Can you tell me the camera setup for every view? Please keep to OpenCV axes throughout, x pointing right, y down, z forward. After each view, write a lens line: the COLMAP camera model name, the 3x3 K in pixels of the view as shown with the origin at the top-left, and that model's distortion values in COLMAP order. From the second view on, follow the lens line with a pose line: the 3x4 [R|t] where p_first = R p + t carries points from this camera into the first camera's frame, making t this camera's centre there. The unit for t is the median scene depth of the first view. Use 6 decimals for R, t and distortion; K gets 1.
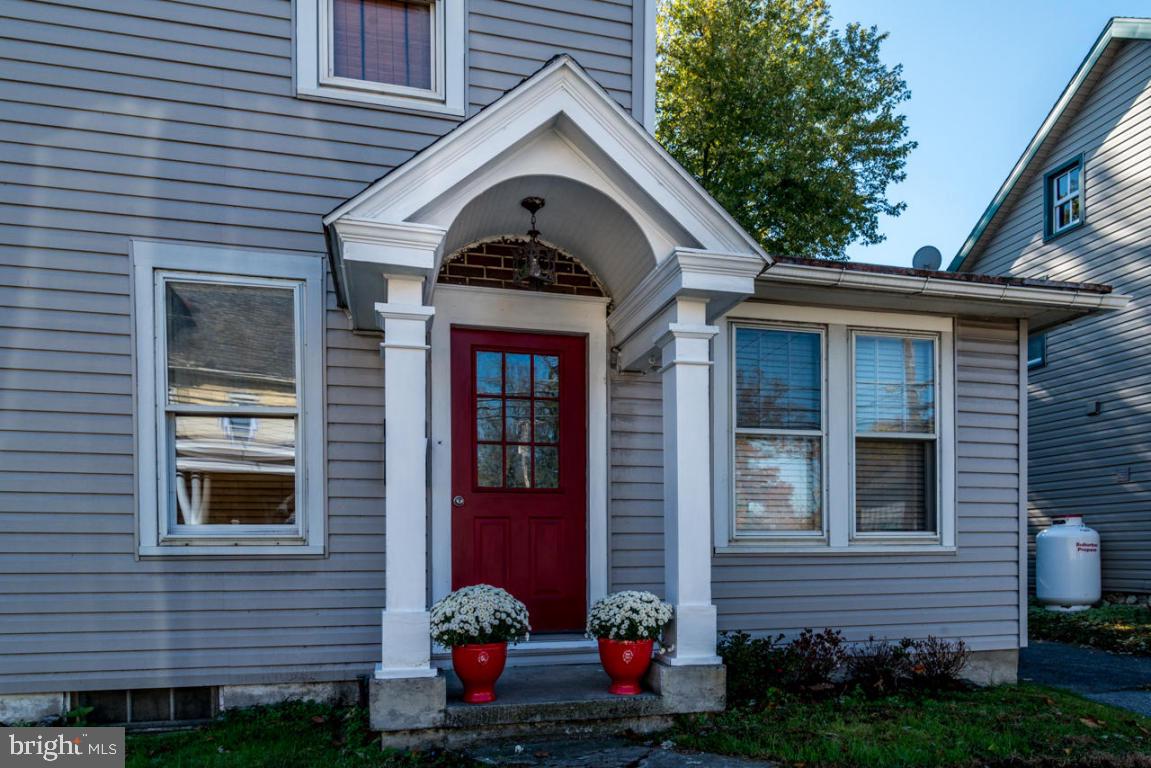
lens RADIAL K [[820.8, 0, 573.7], [0, 820.8, 417.9], [0, 0, 1]] dist [0.015549, -0.001469]
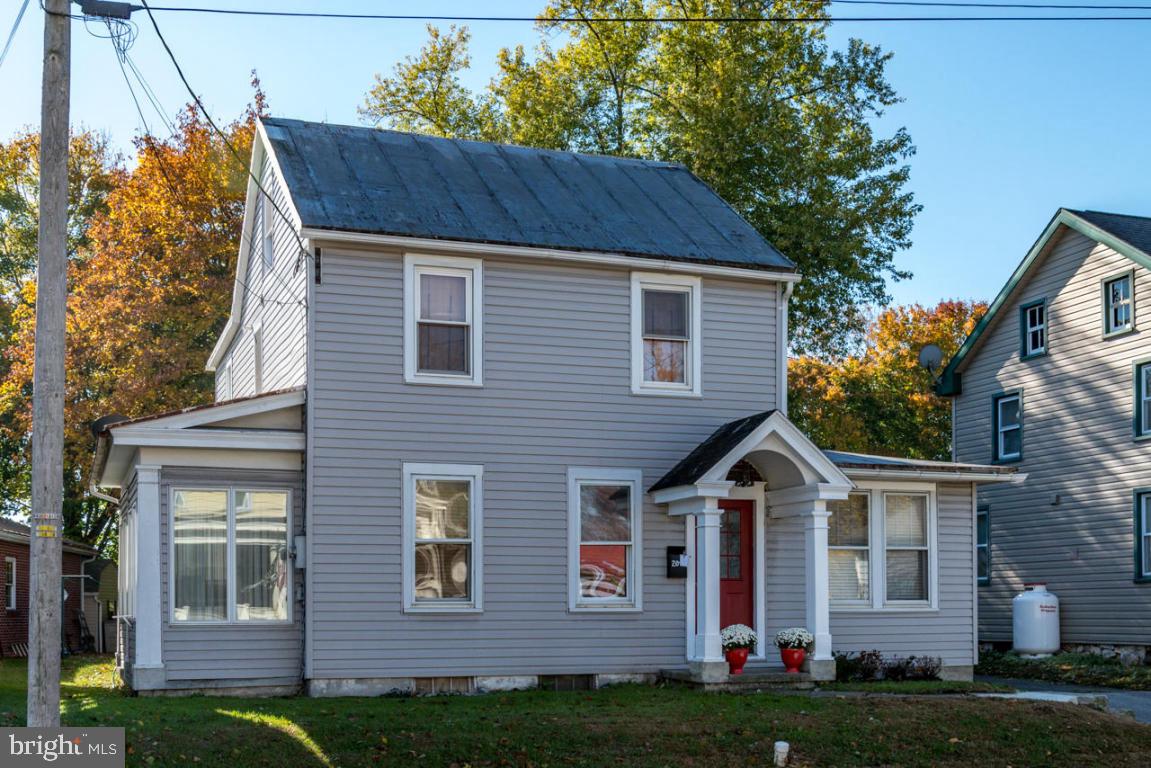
lens RADIAL K [[1035.2, 0, 574.6], [0, 1035.2, 384.6], [0, 0, 1]] dist [0.000986, 0.004054]
pose [[0.997690, 0.016551, 0.065884, -0.525845], [-0.012813, 0.998306, -0.056751, -0.208163], [-0.066712, 0.055776, 0.996212, -1.322362]]
